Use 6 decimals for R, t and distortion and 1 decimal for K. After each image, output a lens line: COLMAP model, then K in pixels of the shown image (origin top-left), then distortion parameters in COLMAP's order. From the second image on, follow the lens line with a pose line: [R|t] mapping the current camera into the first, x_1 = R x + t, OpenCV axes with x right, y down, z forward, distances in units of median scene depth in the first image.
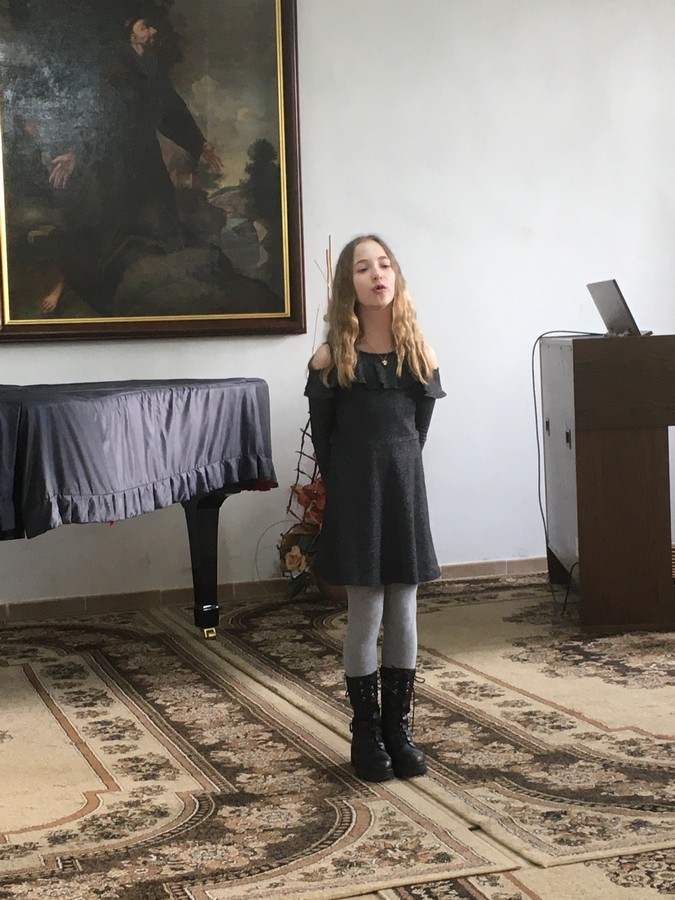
lens RADIAL K [[1665.4, 0, 337.5], [0, 1665.4, 450.0], [0, 0, 1]] dist [0.022090, 0.222400]
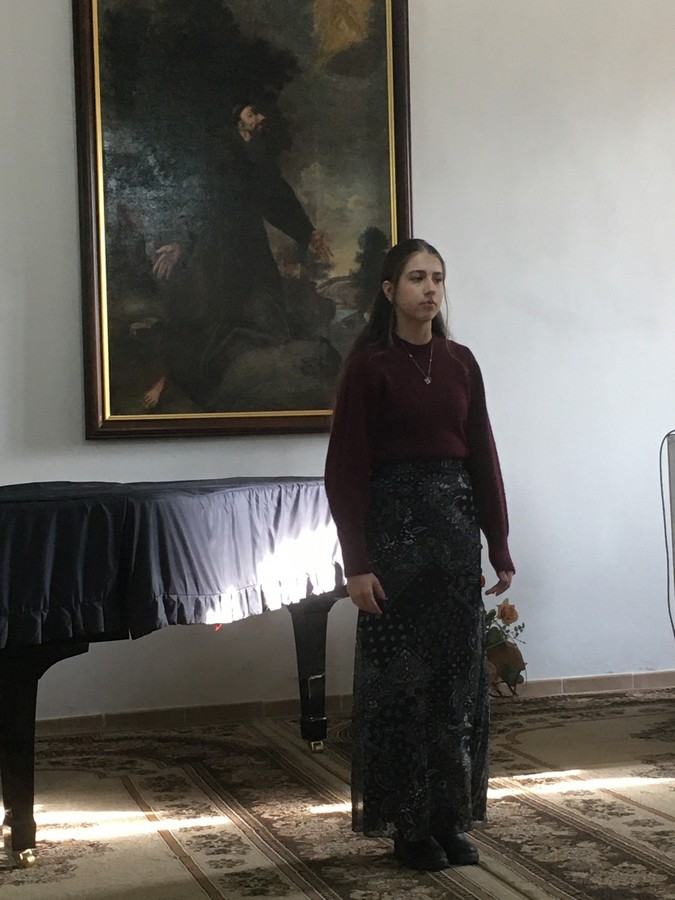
lens RADIAL K [[1793.9, 0, 337.5], [0, 1793.9, 450.0], [0, 0, 1]] dist [0.022945, 0.239089]
pose [[0.998267, 0.001832, -0.058811, -0.006098], [-0.005515, 0.998028, -0.062529, 0.006618], [0.058580, 0.062745, 0.996309, -0.022889]]
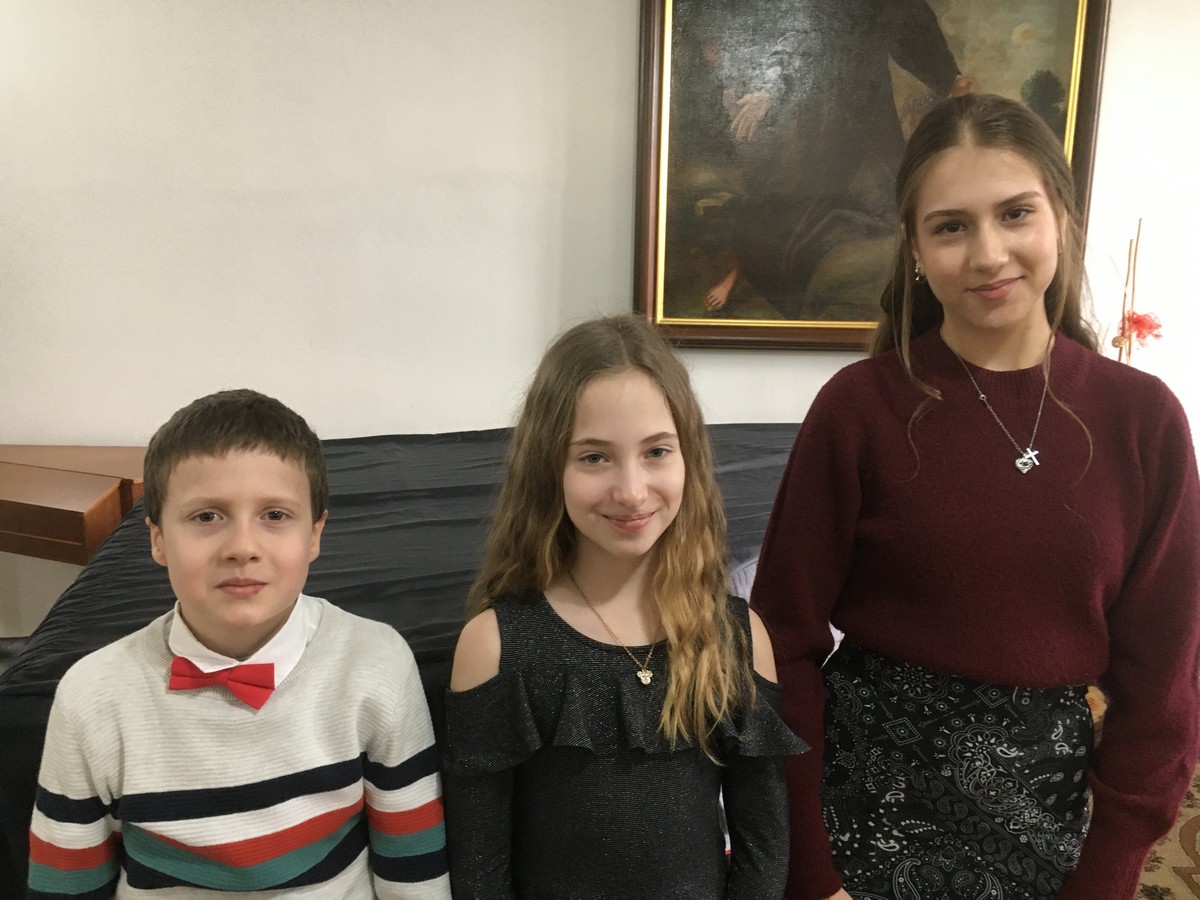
lens RADIAL K [[1001.1, 0, 584.8], [0, 1001.1, 451.4], [0, 0, 1]] dist [0.004144, -0.004084]
pose [[0.938568, 0.112960, -0.326083, -0.086262], [-0.067297, 0.986680, 0.148097, -0.097088], [0.338469, -0.117054, 0.933669, 0.645523]]
